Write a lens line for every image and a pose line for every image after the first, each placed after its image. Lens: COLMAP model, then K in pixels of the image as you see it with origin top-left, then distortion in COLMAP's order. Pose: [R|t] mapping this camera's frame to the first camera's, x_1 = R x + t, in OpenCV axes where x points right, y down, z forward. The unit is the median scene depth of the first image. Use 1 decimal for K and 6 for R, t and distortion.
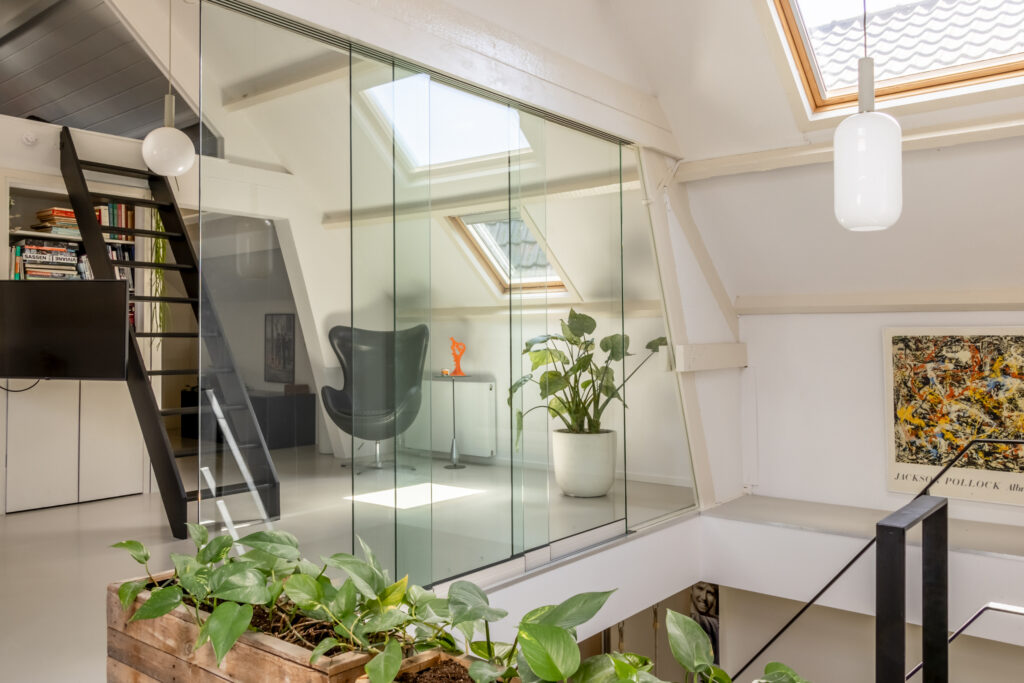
lens RADIAL K [[819.1, 0, 509.3], [0, 819.1, 328.9], [0, 0, 1]] dist [-0.012226, 0.004422]
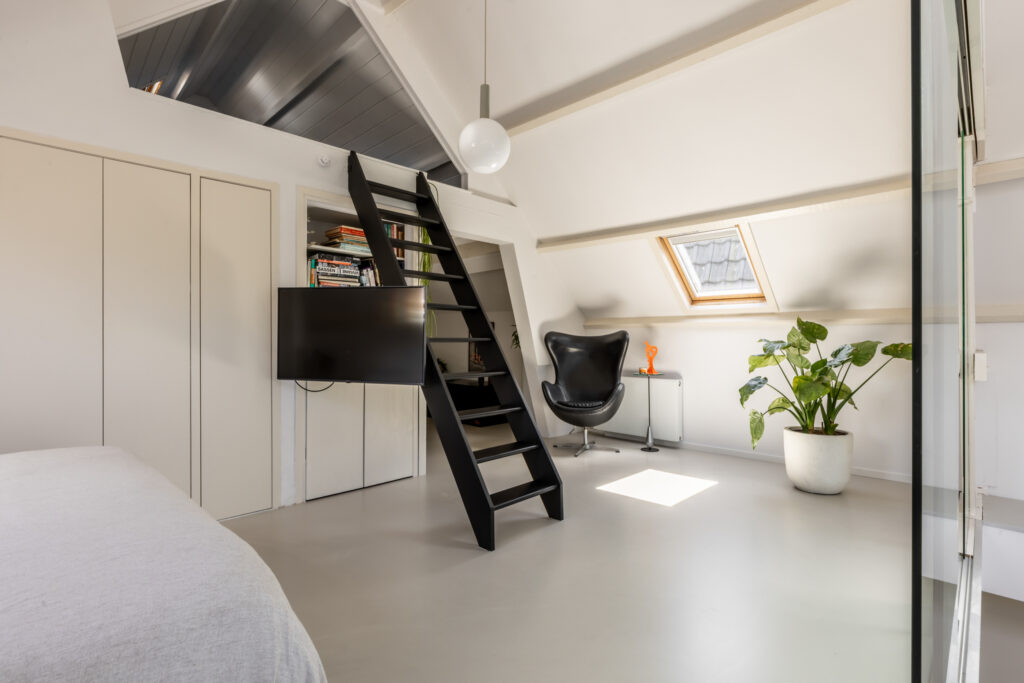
lens RADIAL K [[494.5, 0, 512.0], [0, 494.5, 341.5], [0, 0, 1]] dist [-0.003138, -0.000147]
pose [[0.996106, 0.005198, -0.088005, -0.250713], [-0.003749, 0.999855, 0.016622, -0.001095], [0.088078, -0.016227, 0.995981, 0.322640]]
